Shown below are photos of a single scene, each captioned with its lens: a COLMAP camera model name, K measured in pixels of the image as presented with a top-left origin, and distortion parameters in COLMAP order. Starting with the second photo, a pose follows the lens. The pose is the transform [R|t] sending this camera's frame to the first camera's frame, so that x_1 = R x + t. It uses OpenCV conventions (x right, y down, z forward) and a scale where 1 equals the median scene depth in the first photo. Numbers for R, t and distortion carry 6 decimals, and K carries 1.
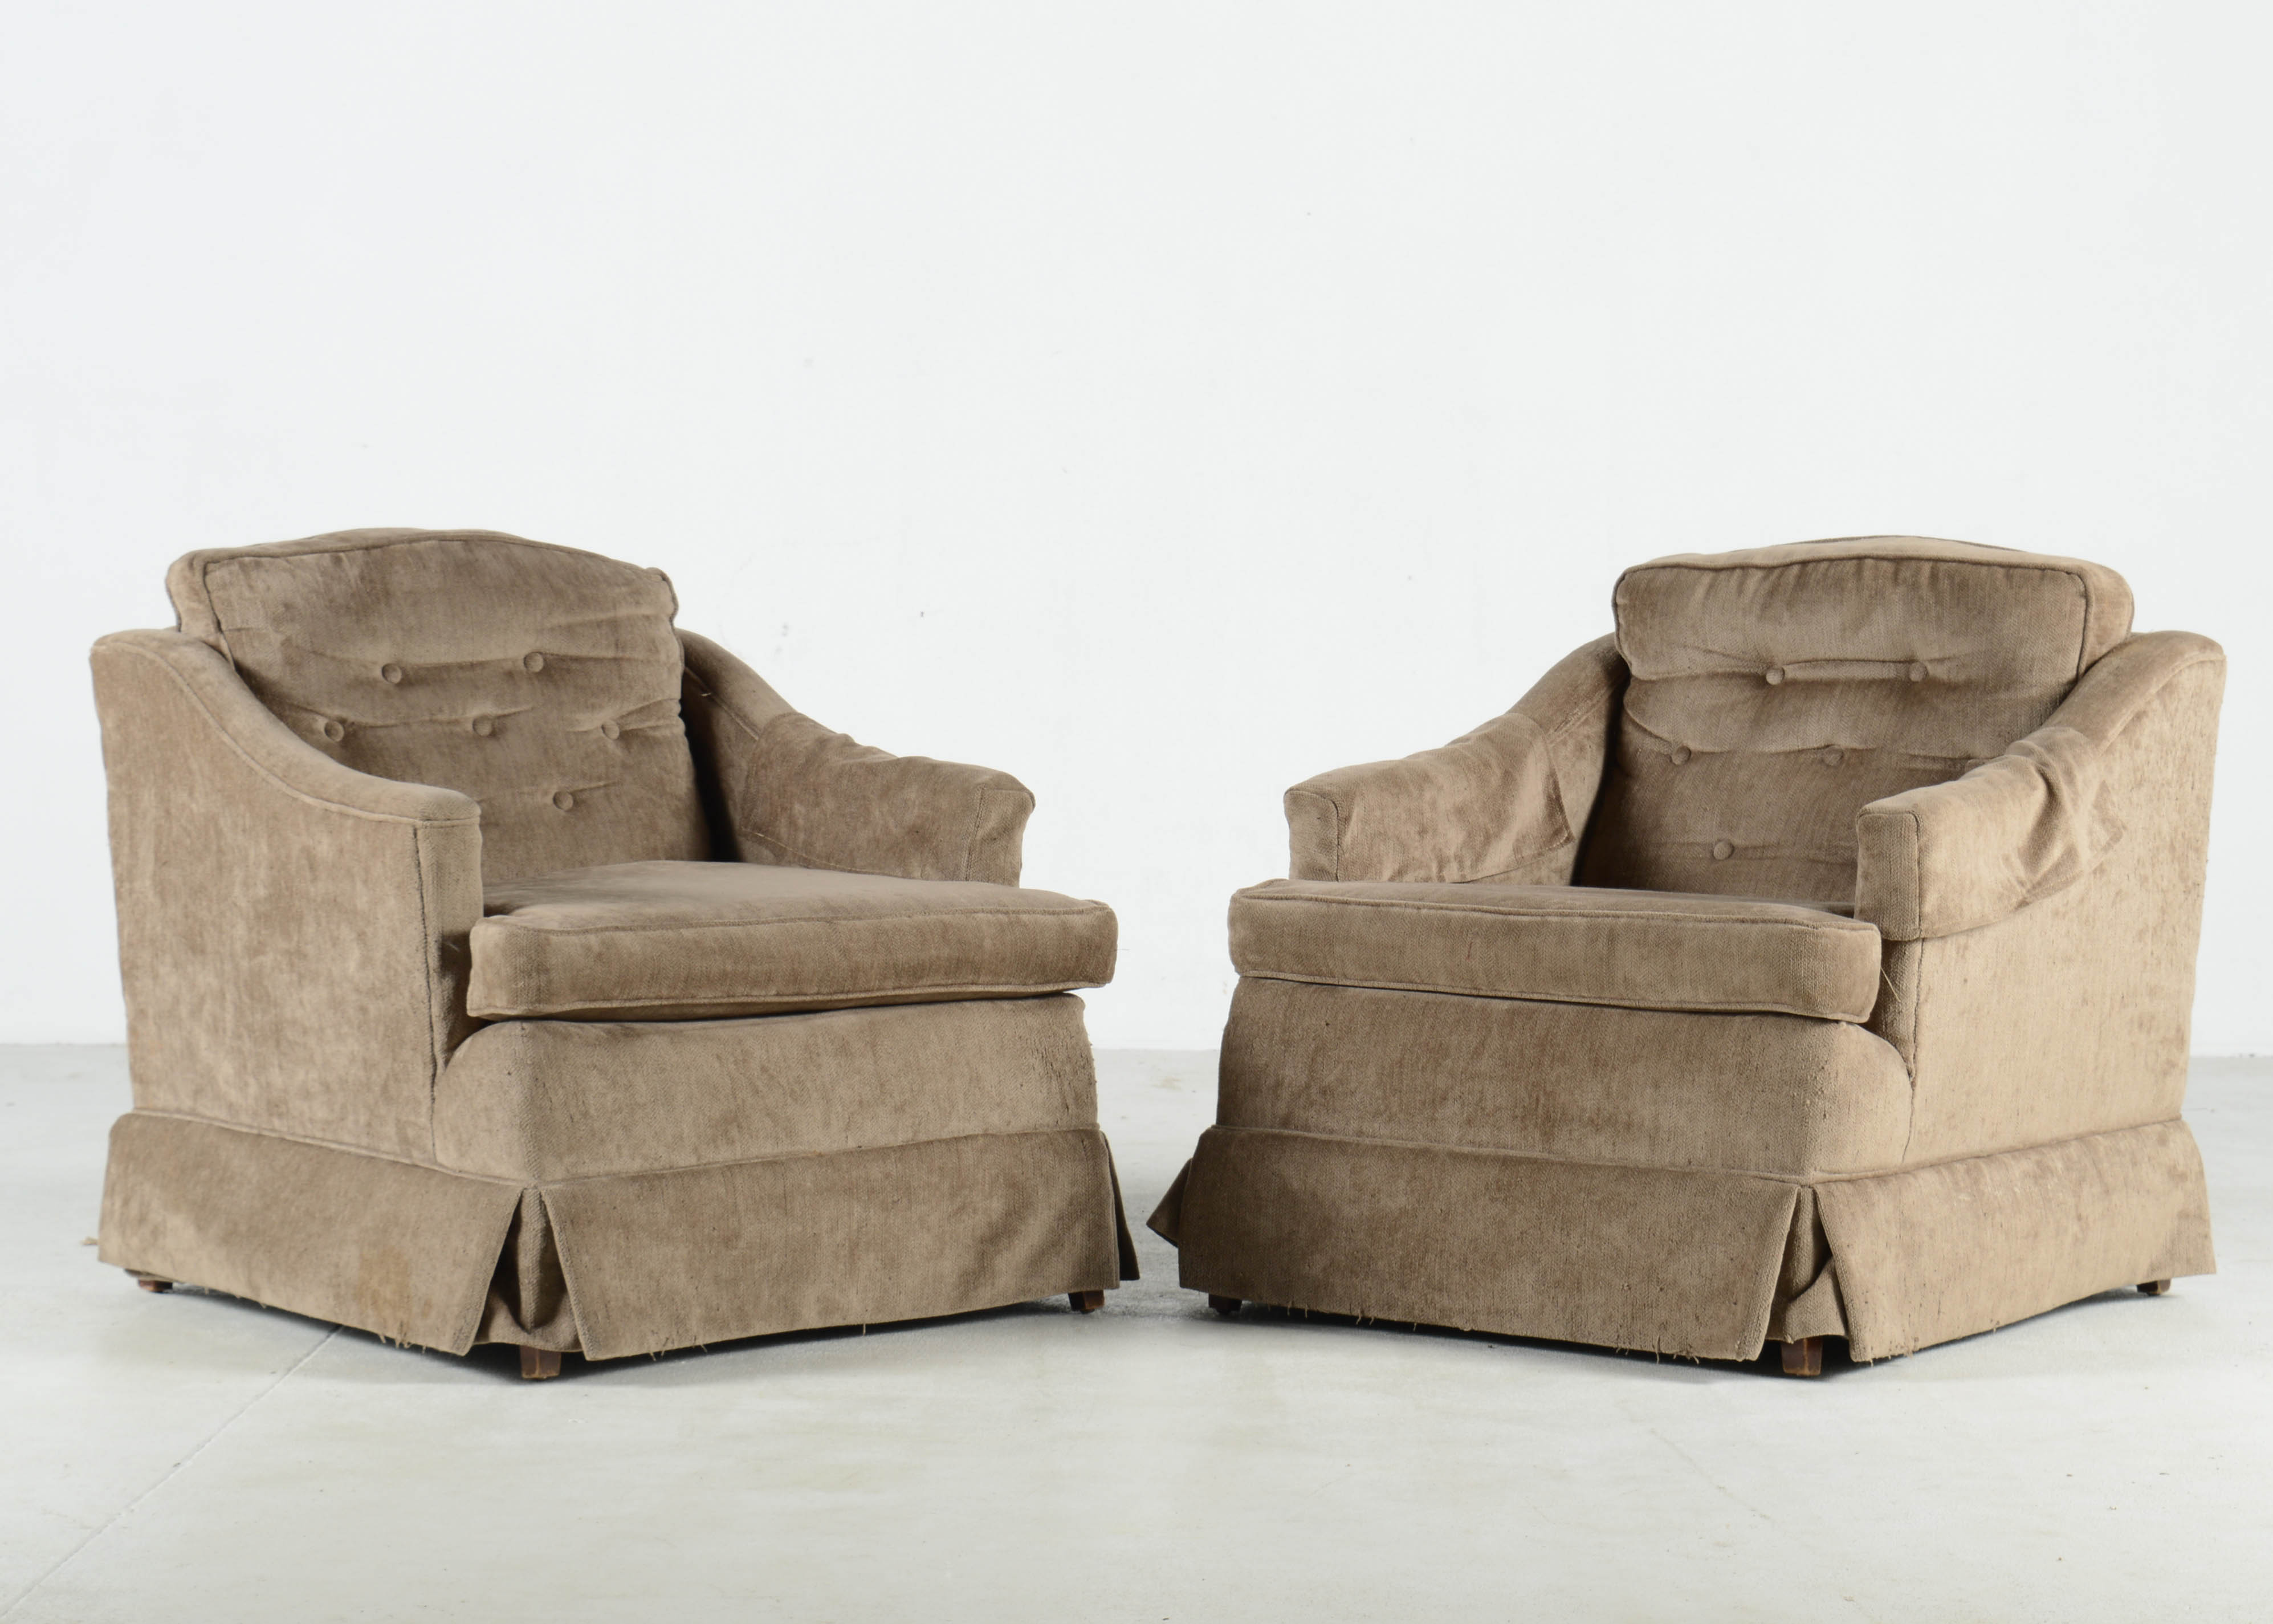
lens RADIAL K [[5829.7, 0, 1131.5], [0, 5829.7, 822.1], [0, 0, 1]] dist [0.208698, 0.000000]
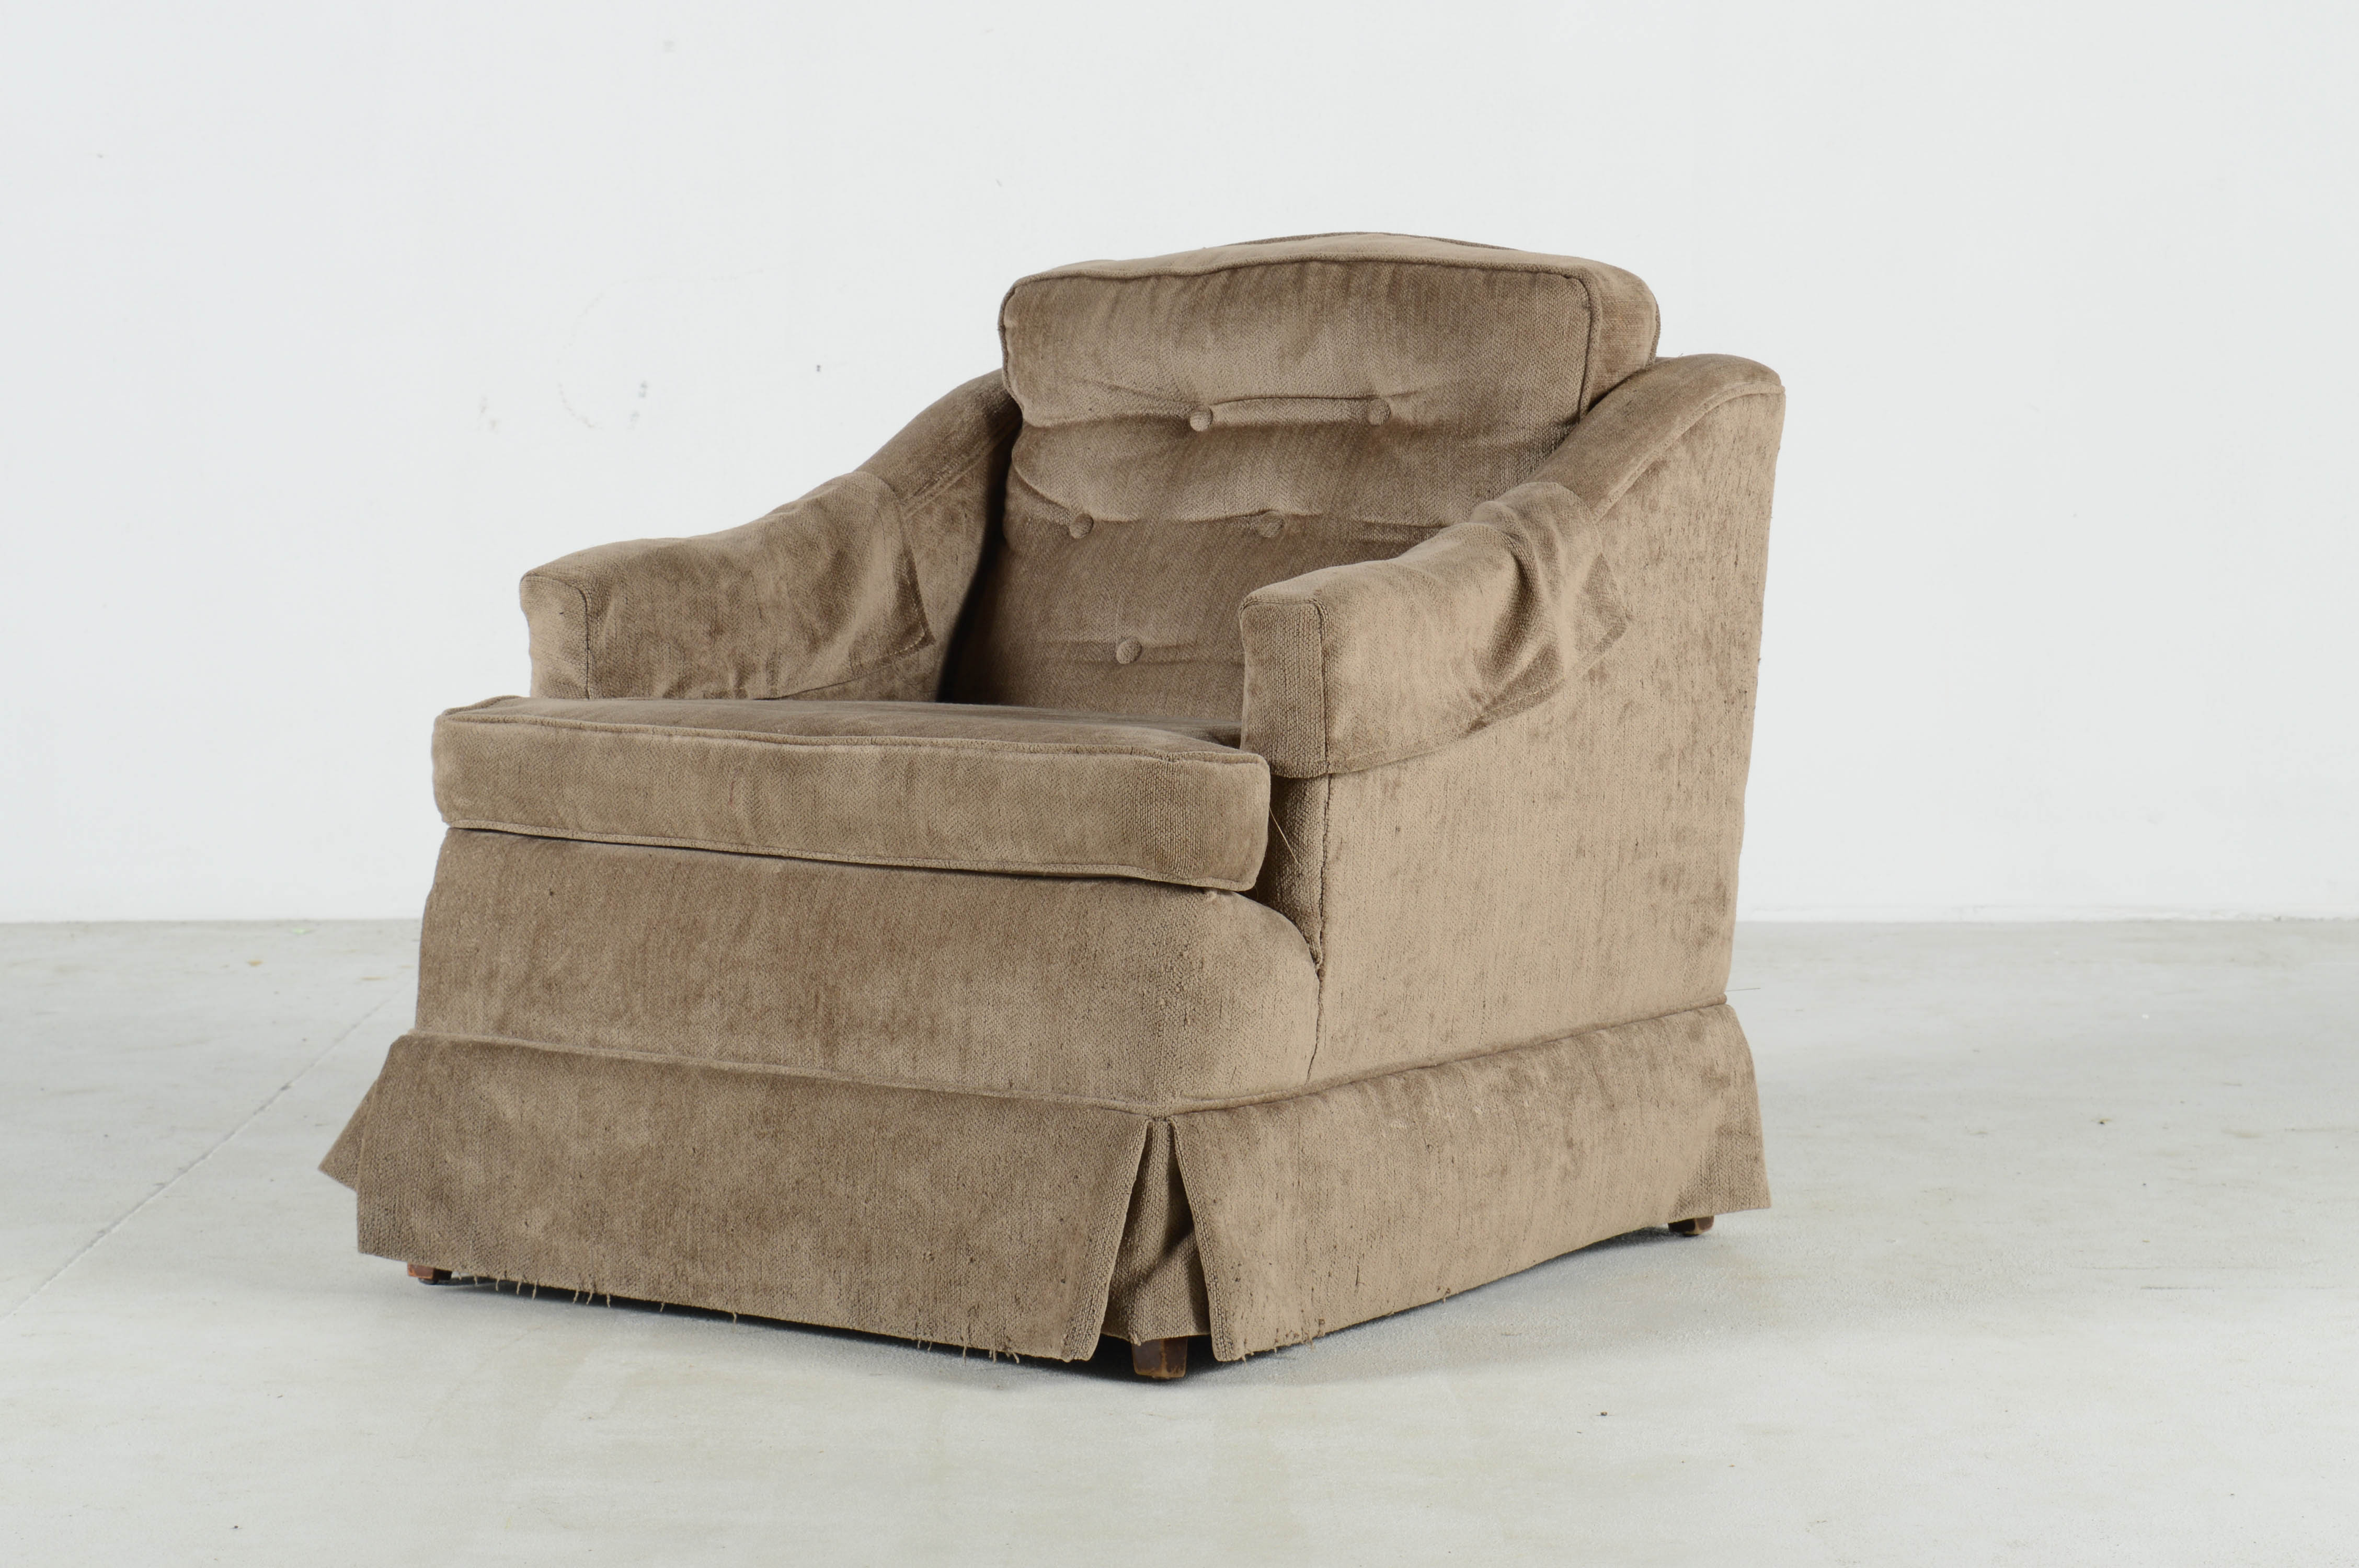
lens RADIAL K [[5580.5, 0, 1158.8], [0, 5580.5, 777.3], [0, 0, 1]] dist [0.253345, 0.000000]
pose [[0.999819, -0.007961, 0.017279, 0.096482], [0.007458, 0.999552, 0.028974, 0.000182], [-0.017502, -0.028840, 0.999431, 0.291356]]
